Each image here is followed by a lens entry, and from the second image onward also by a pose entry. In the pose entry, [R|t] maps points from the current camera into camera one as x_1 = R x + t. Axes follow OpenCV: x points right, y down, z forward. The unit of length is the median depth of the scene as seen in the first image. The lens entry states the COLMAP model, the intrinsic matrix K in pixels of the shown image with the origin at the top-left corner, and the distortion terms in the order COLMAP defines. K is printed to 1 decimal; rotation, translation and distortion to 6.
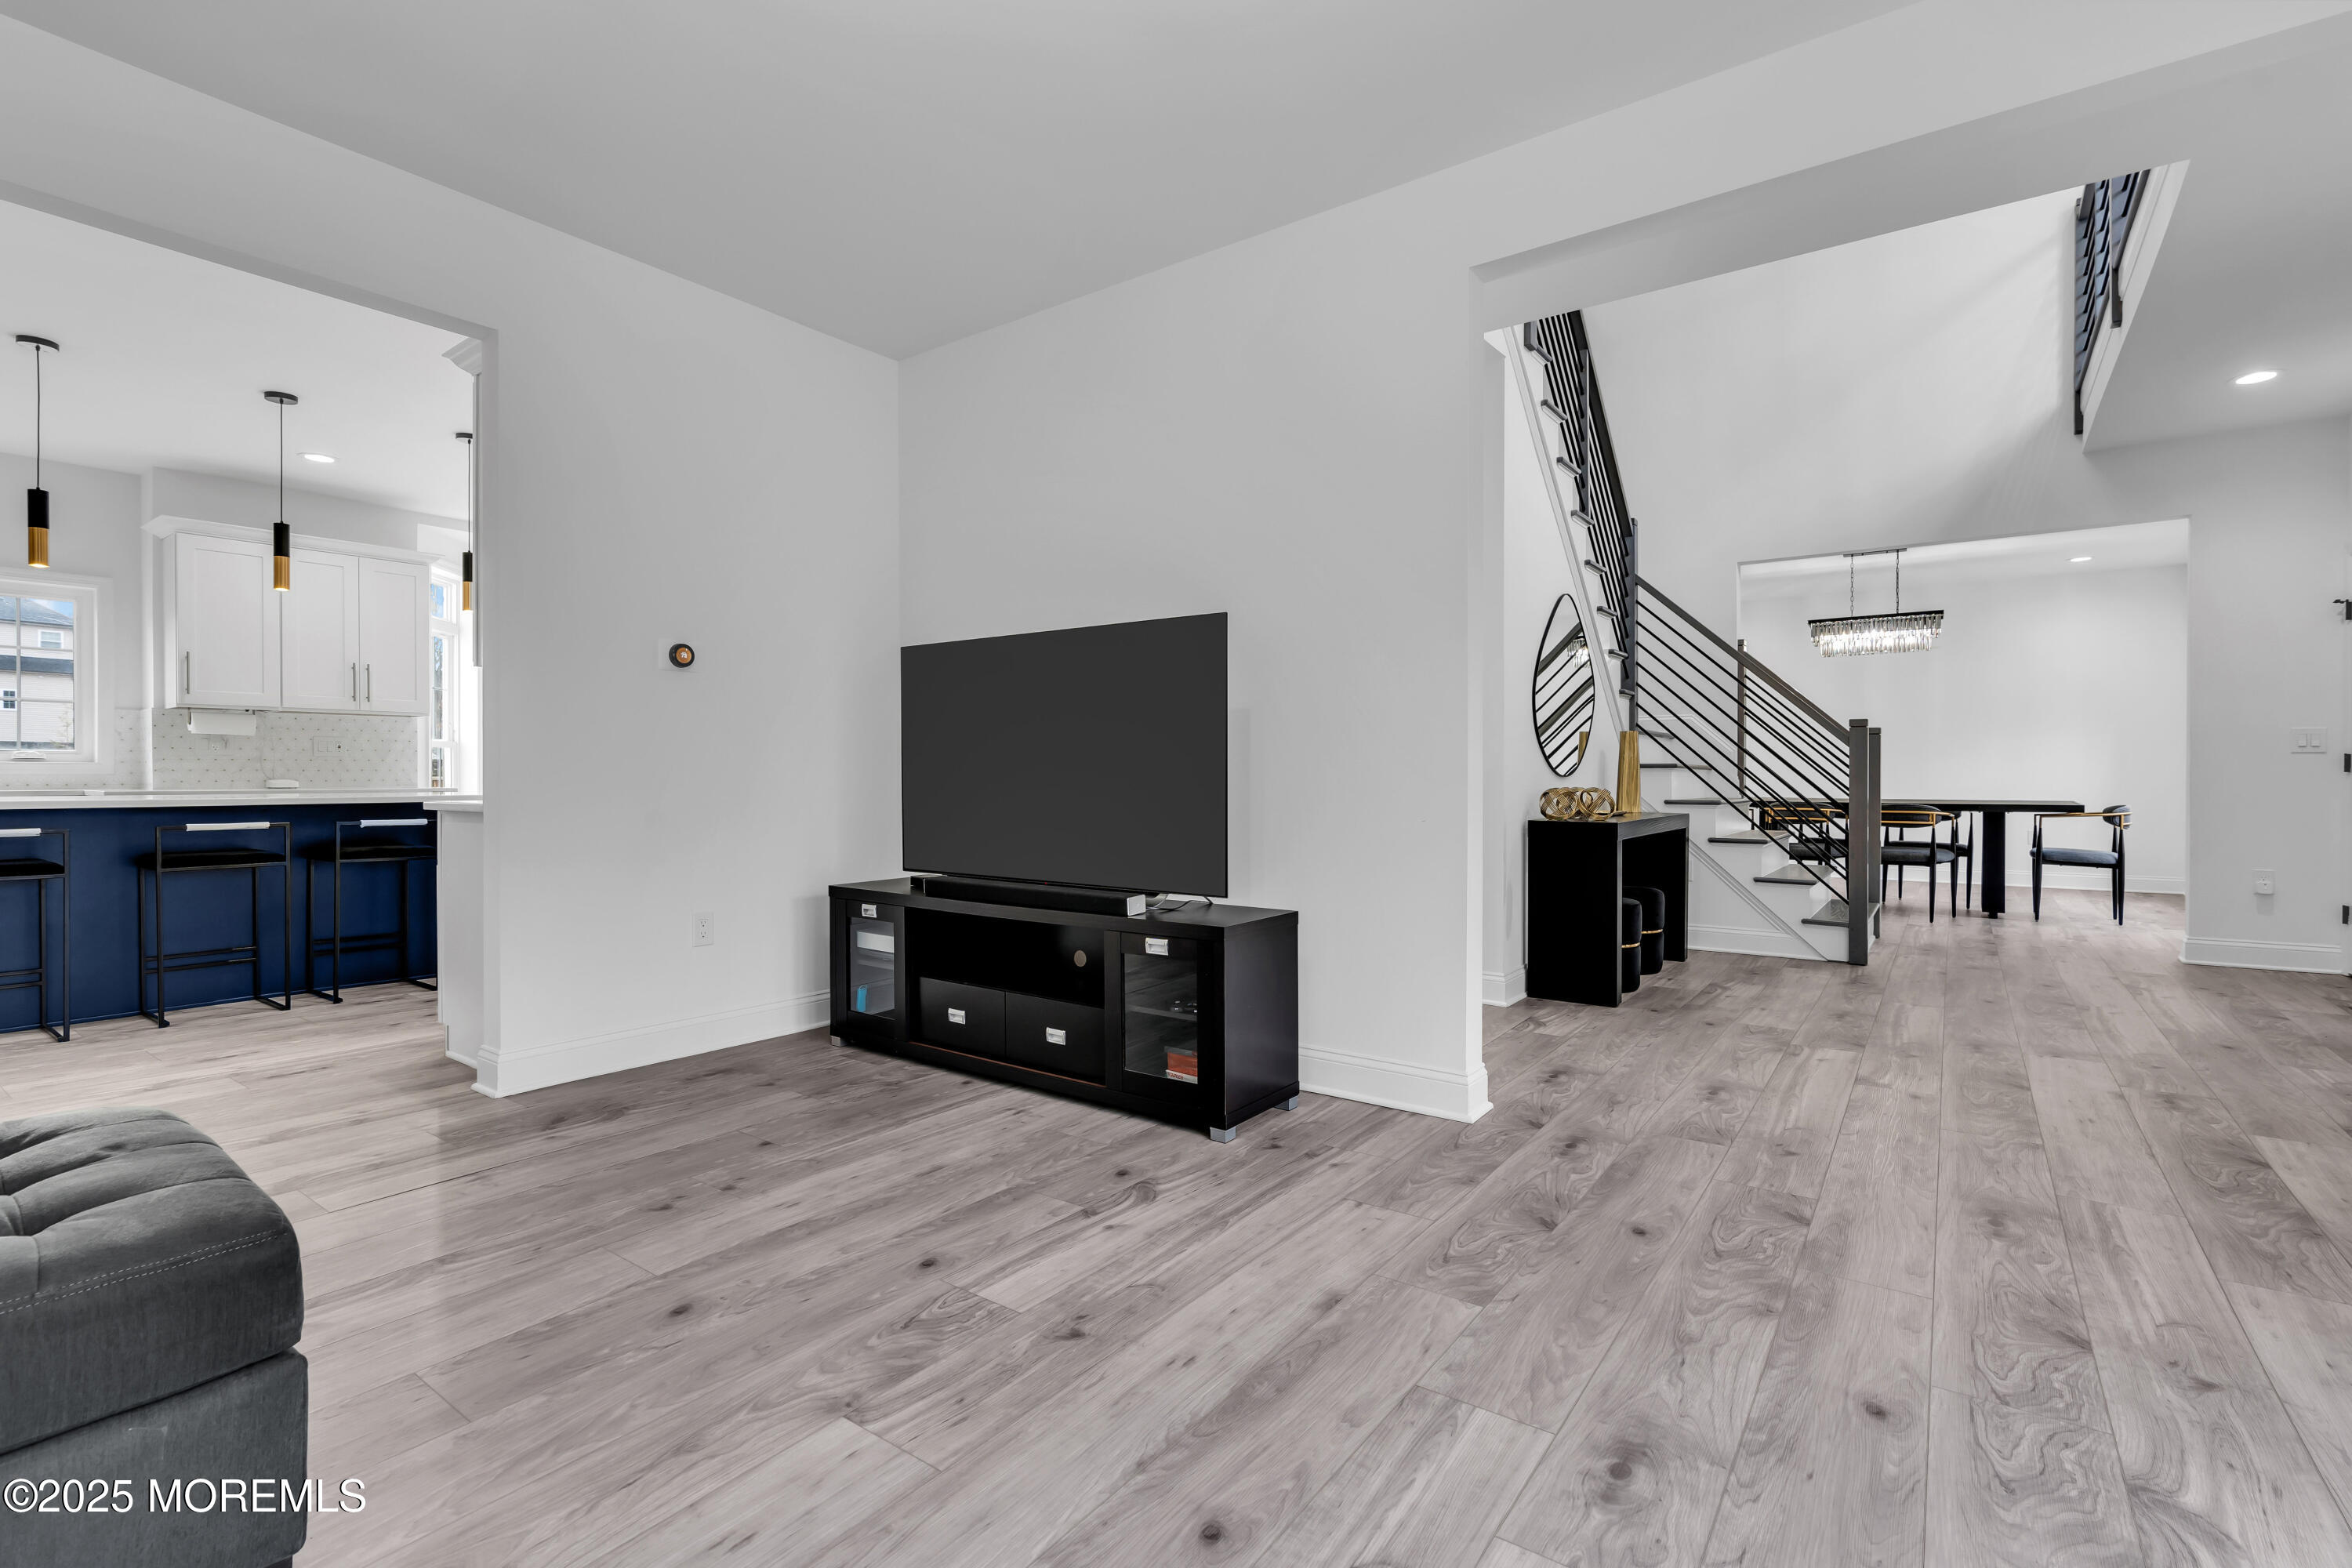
lens RADIAL K [[1064.4, 0, 1194.7], [0, 1064.4, 780.5], [0, 0, 1]] dist [-0.006433, 0.001558]
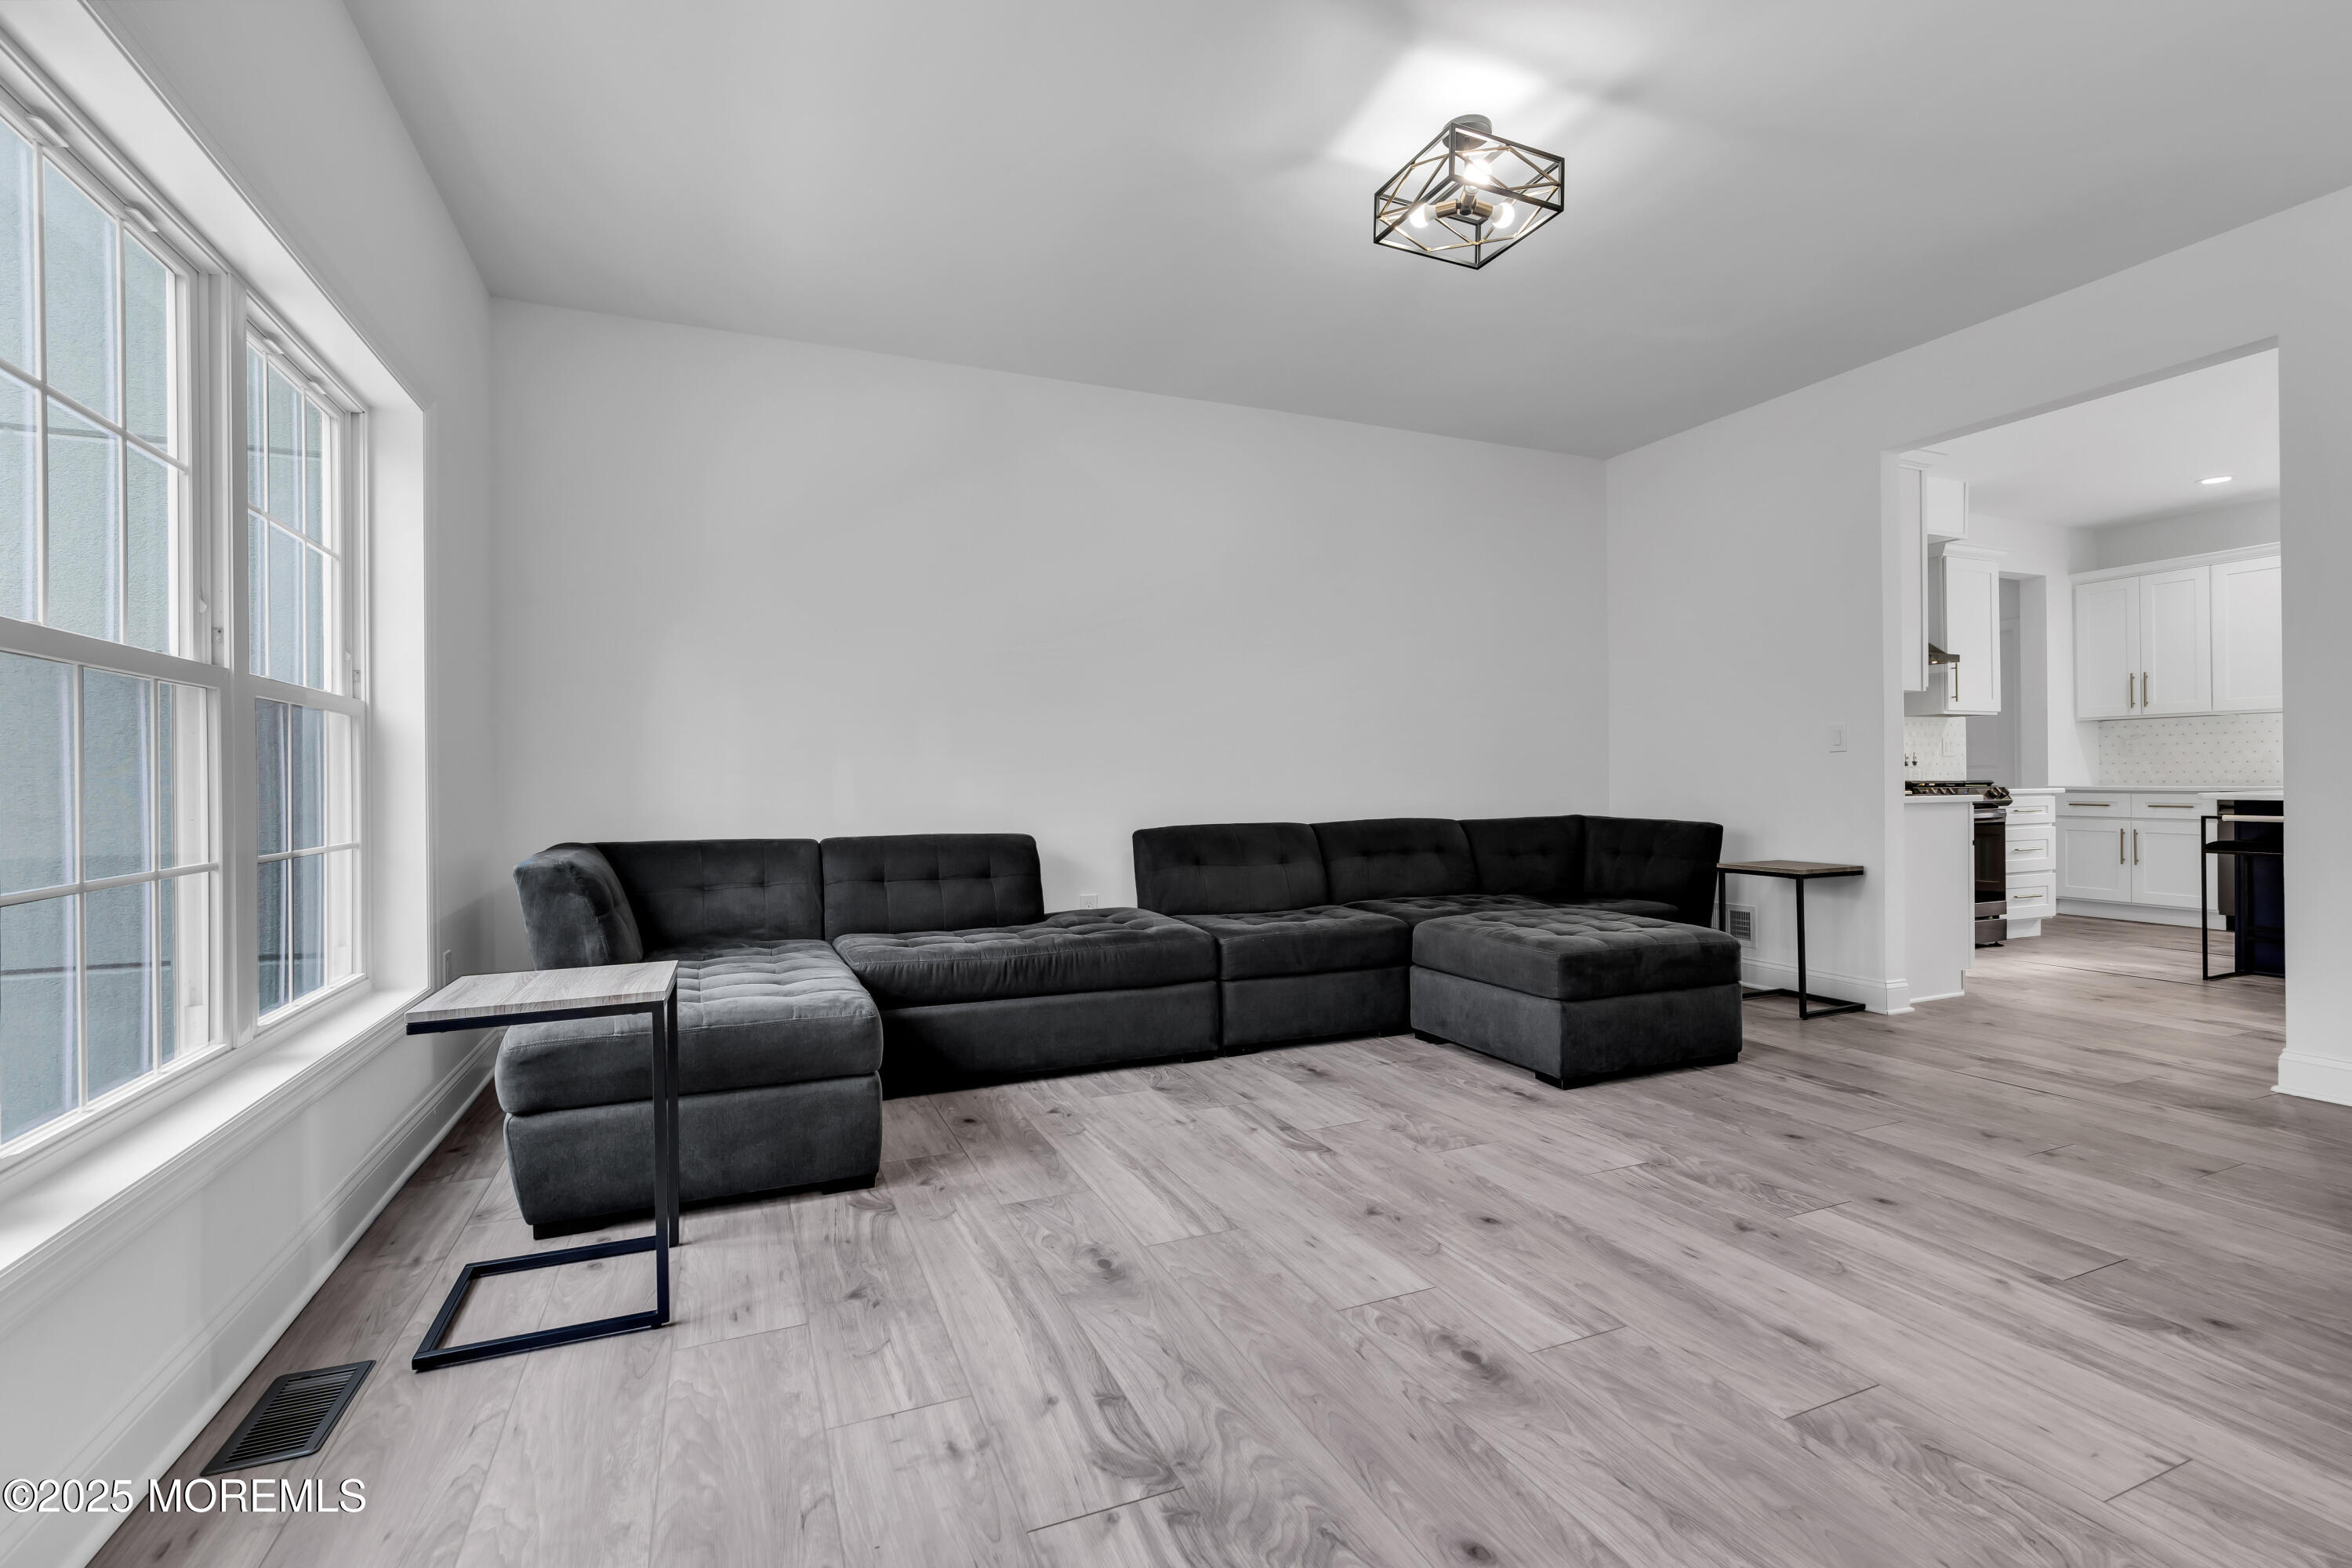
lens RADIAL K [[1064.4, 0, 1189.3], [0, 1064.4, 786.6], [0, 0, 1]] dist [-0.006433, 0.001558]
pose [[-0.515510, 0.007440, -0.856851, 1.137850], [0.003436, 0.999972, 0.006615, -0.006182], [0.856876, 0.000466, -0.515522, 0.959652]]
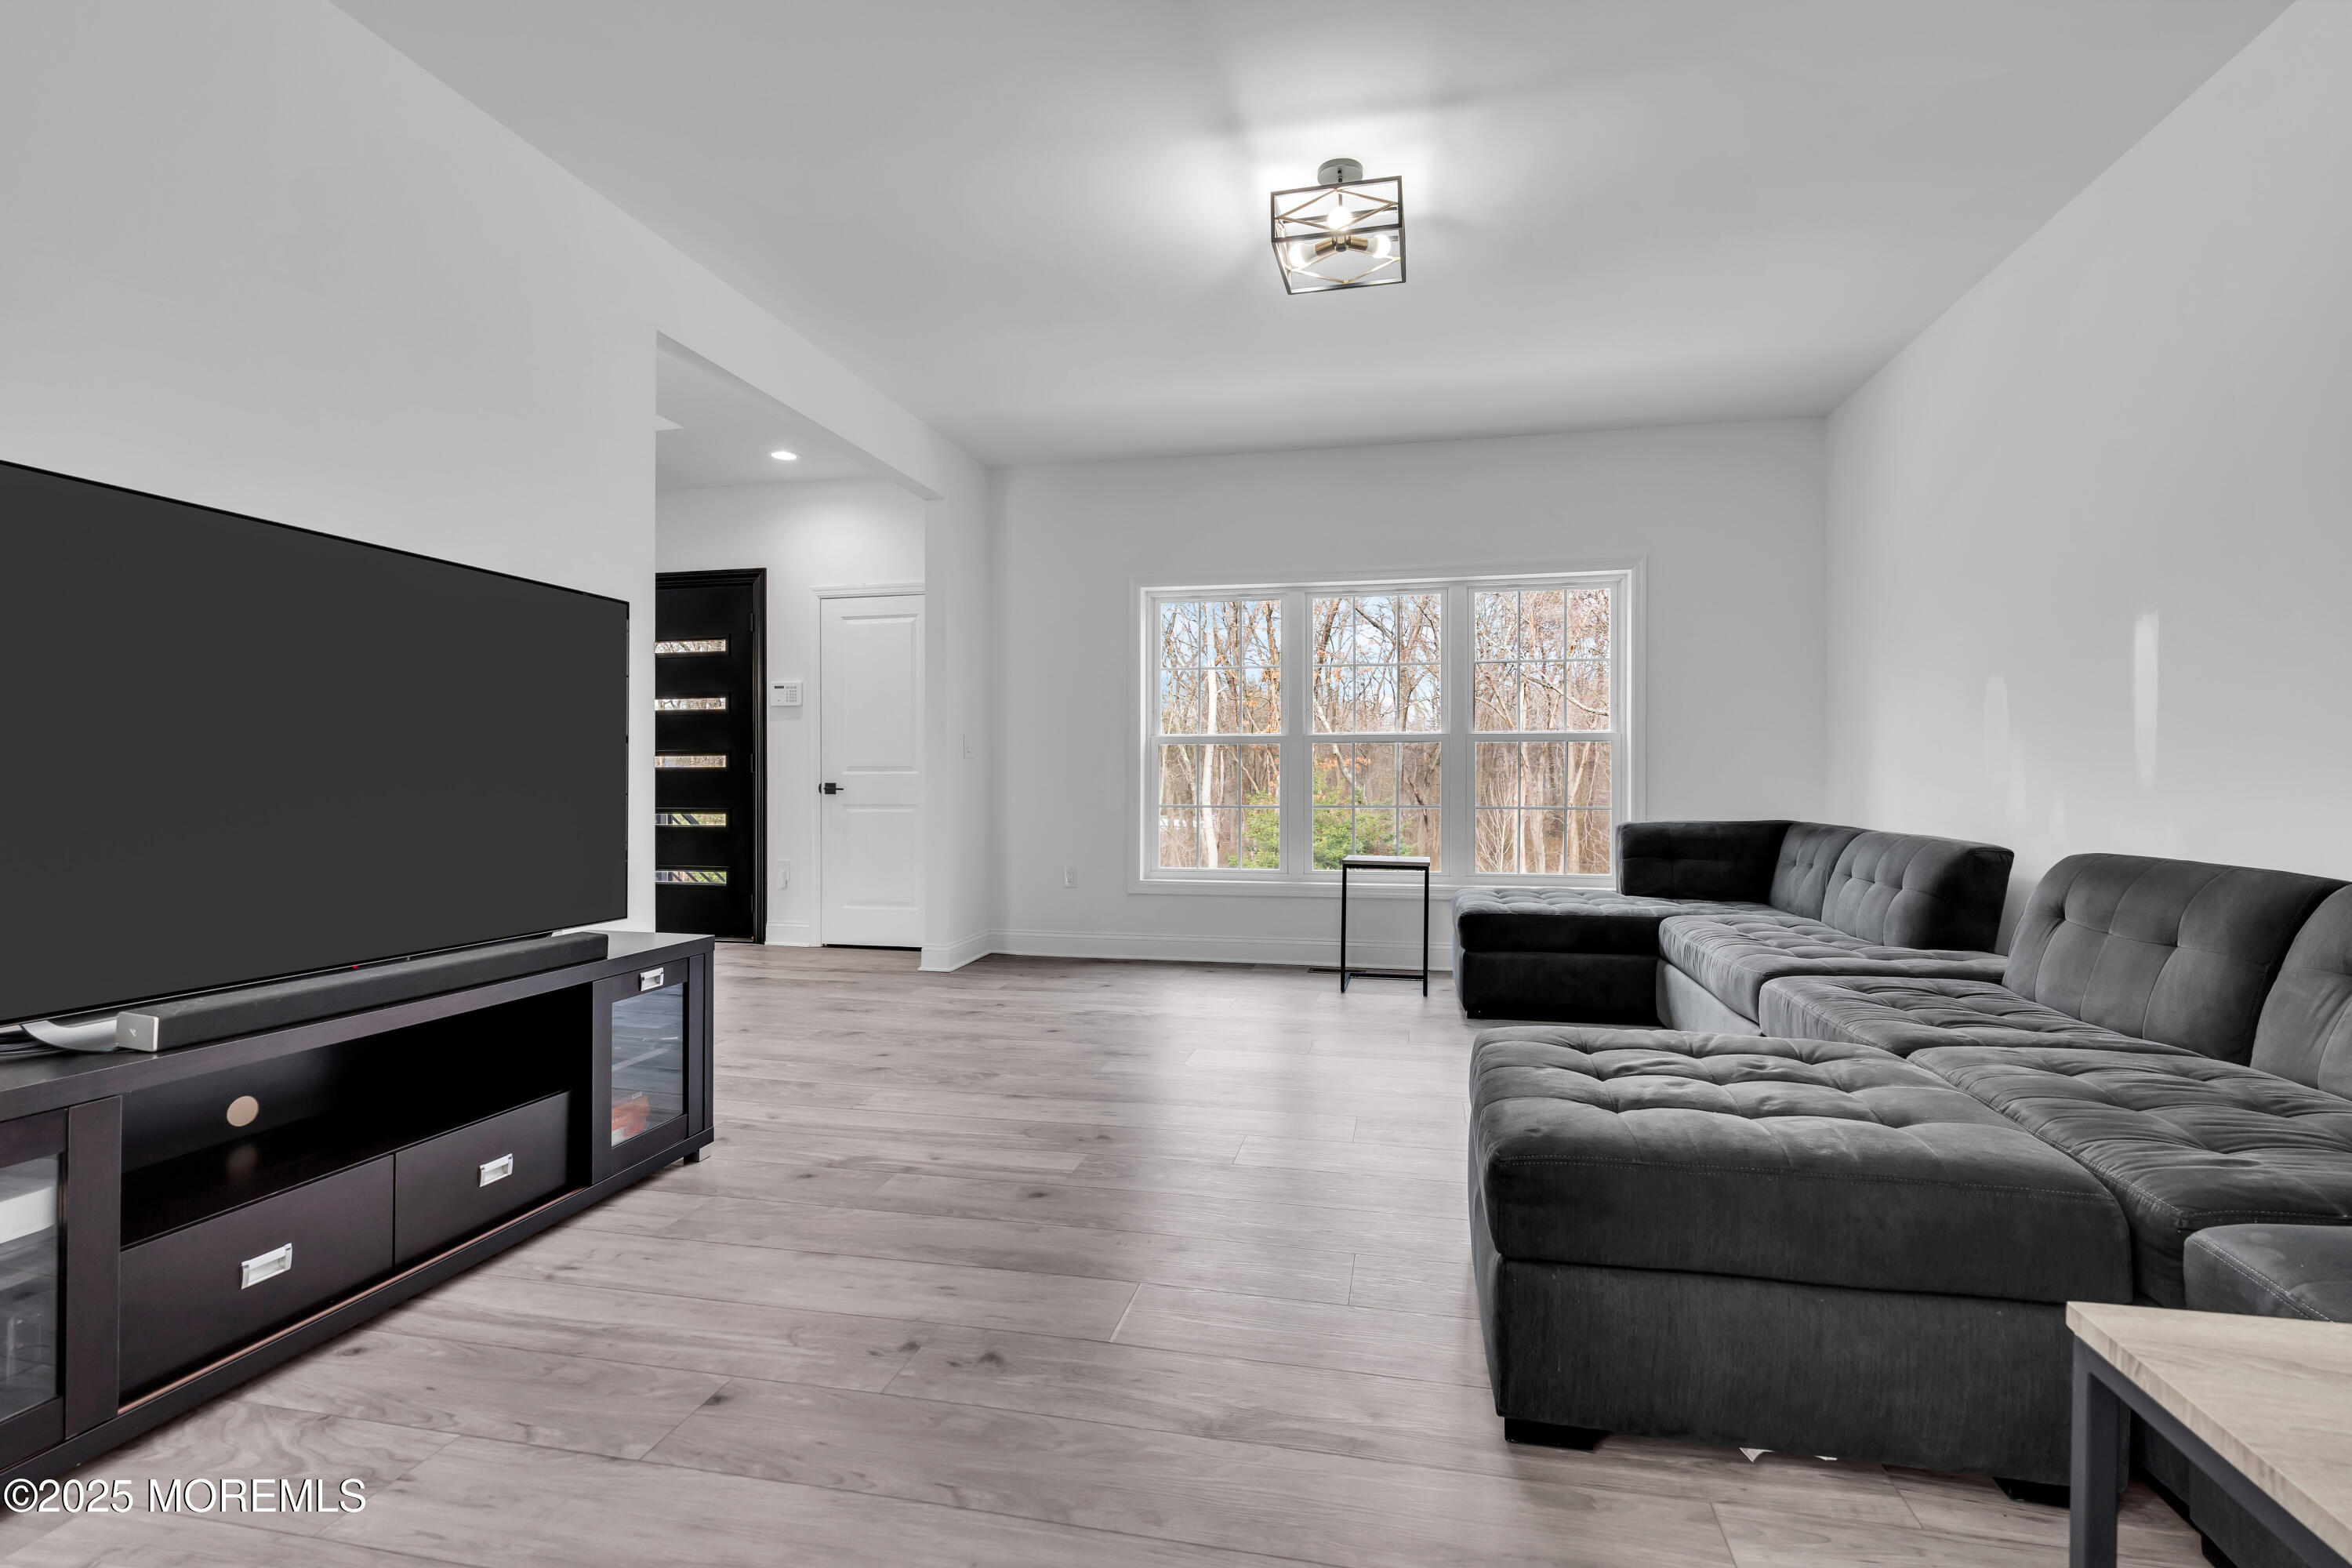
lens RADIAL K [[1064.4, 0, 1192.3], [0, 1064.4, 776.7], [0, 0, 1]] dist [-0.006433, 0.001558]
pose [[-0.401015, 0.002734, 0.916067, -1.418404], [0.007120, 0.999975, 0.000133, -0.007792], [-0.916044, 0.006576, -0.401024, 1.331072]]
